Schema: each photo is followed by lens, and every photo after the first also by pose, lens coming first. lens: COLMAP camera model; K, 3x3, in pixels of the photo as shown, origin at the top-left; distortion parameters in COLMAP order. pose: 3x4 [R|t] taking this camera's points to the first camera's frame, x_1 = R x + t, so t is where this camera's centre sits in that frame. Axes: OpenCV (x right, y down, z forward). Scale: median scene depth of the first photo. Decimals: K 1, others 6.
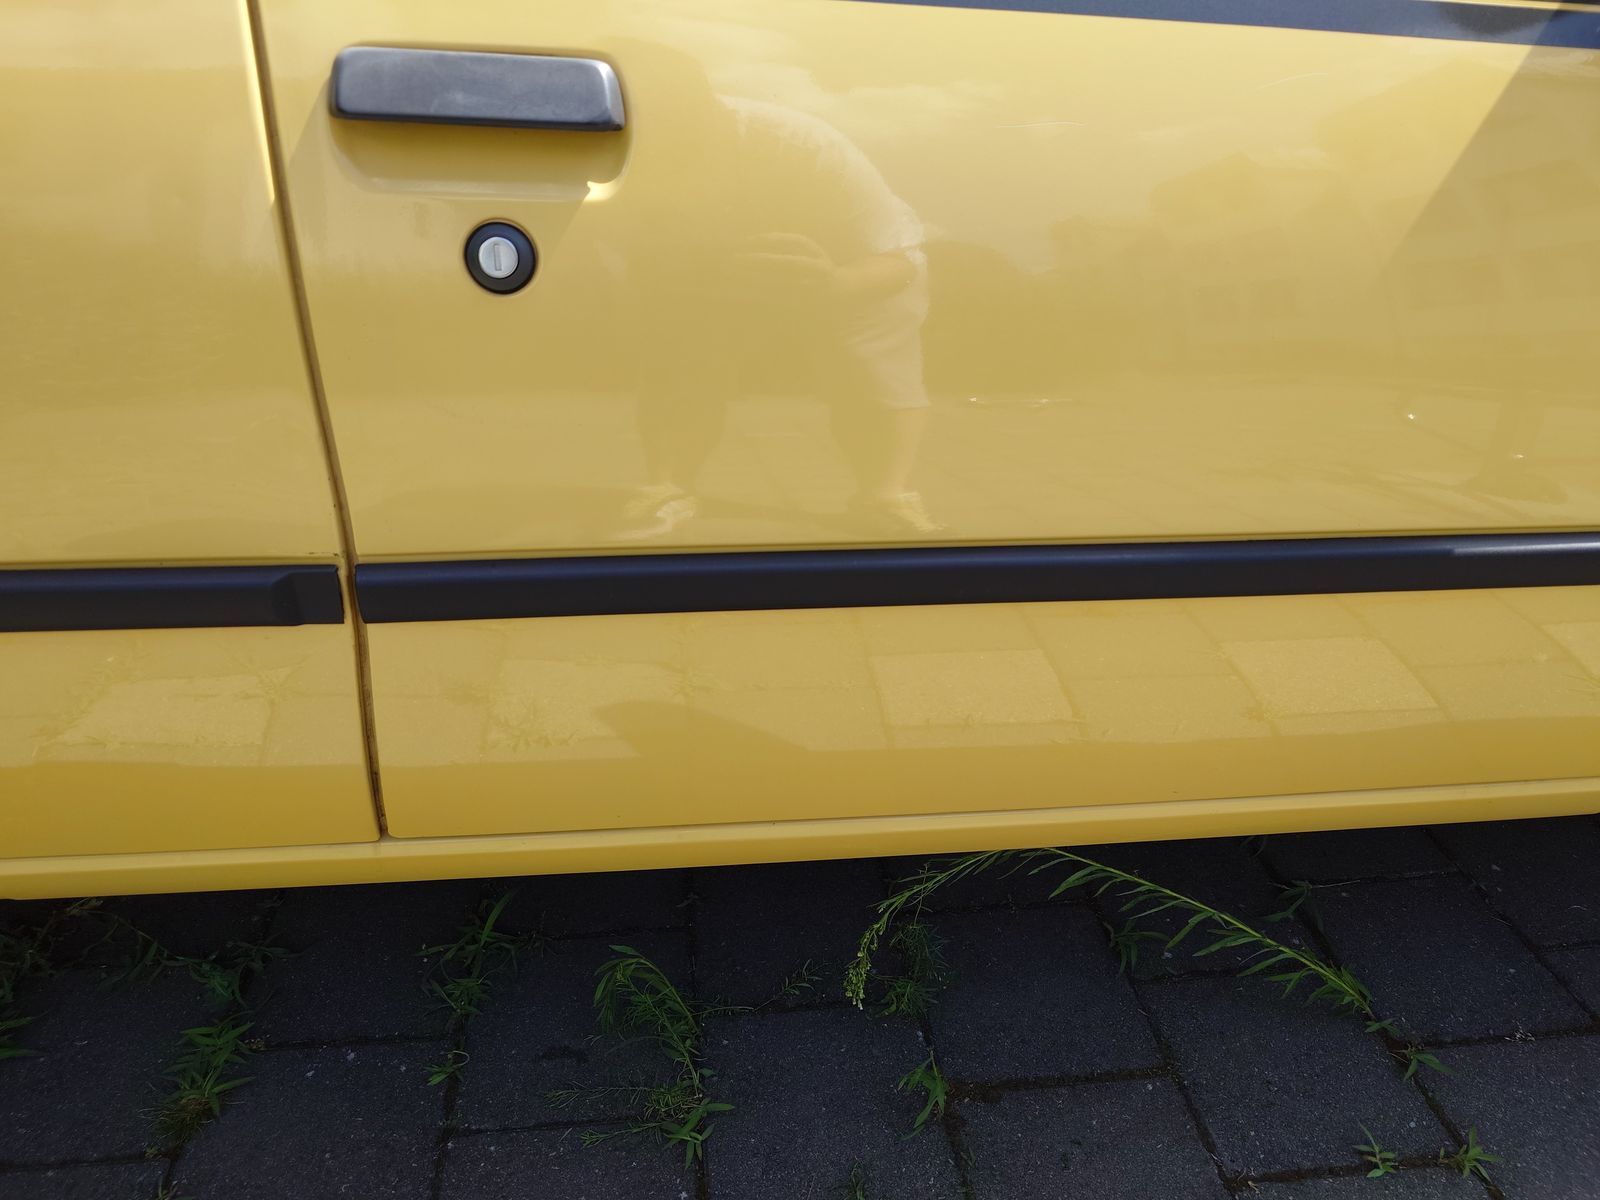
lens RADIAL K [[1129.8, 0, 786.4], [0, 1129.8, 598.1], [0, 0, 1]] dist [-0.007037, -0.000630]
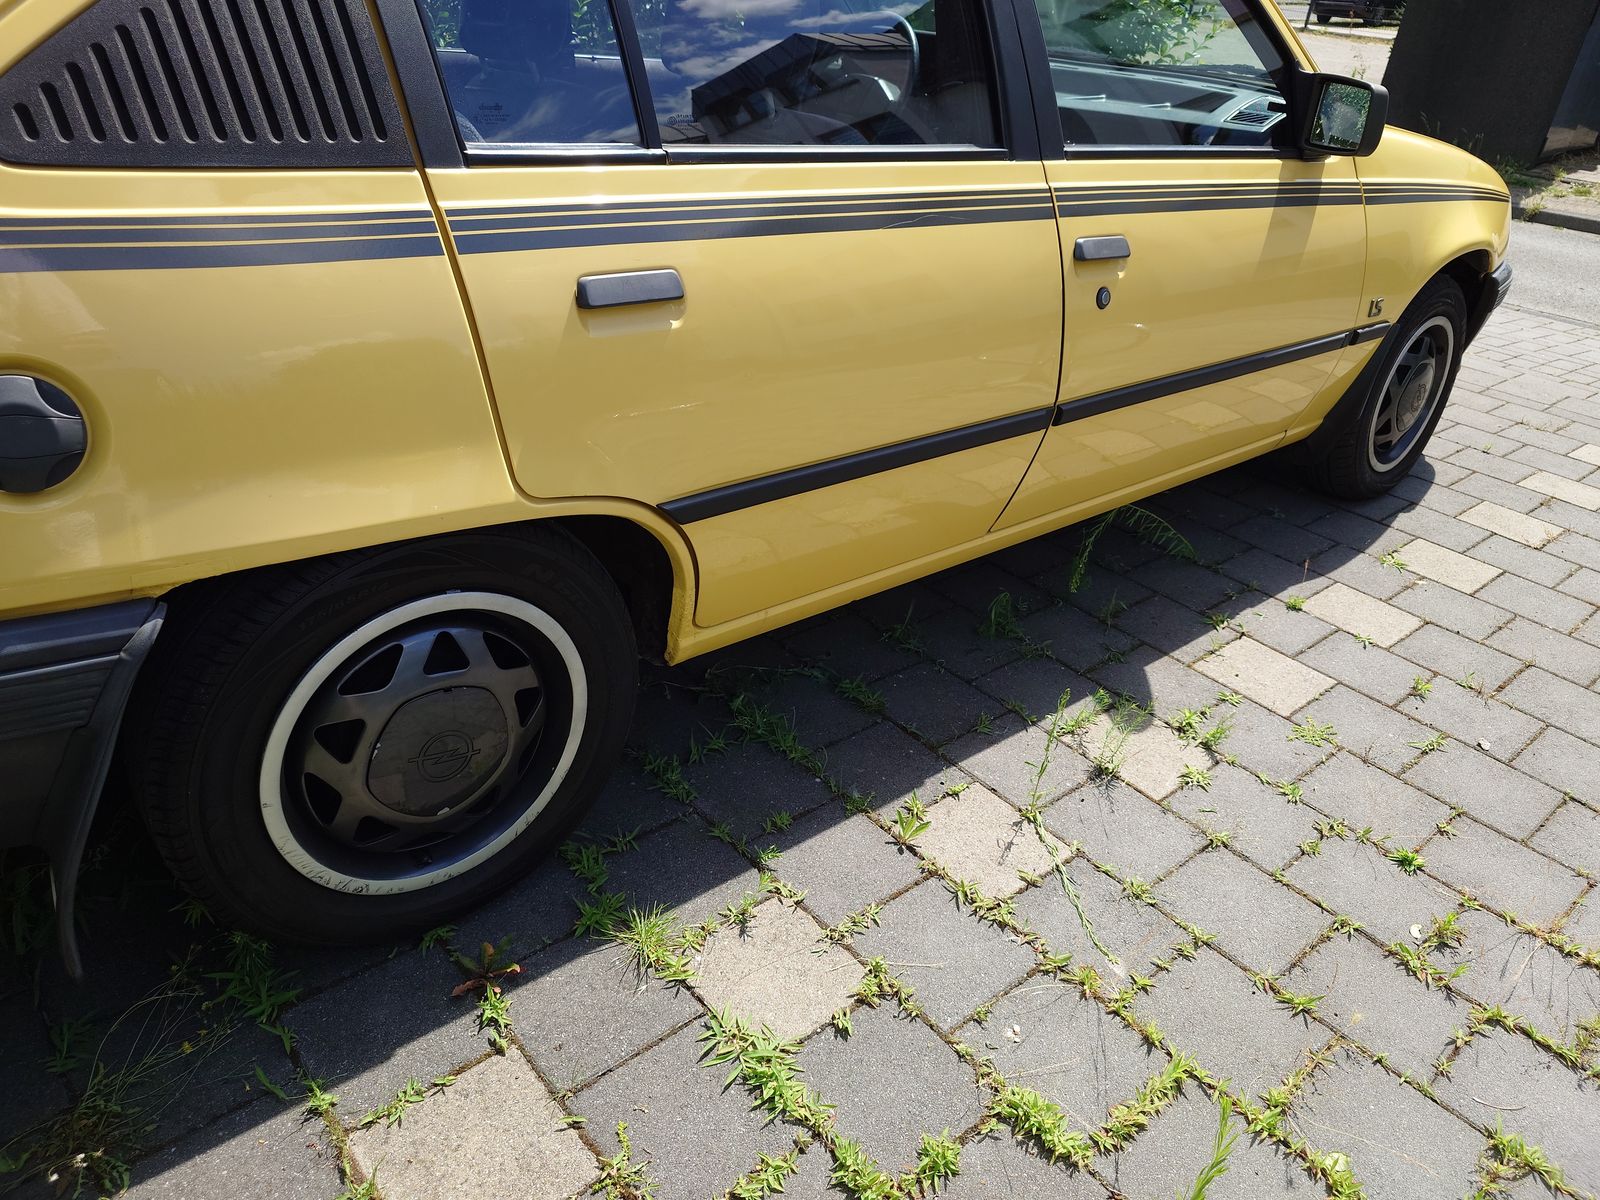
lens RADIAL K [[1129.8, 0, 786.4], [0, 1129.8, 598.1], [0, 0, 1]] dist [-0.007037, -0.000630]
pose [[0.832269, -0.238664, 0.500367, -2.583516], [0.226515, 0.970204, 0.085999, 0.044814], [-0.505983, 0.041767, 0.861532, -1.179013]]
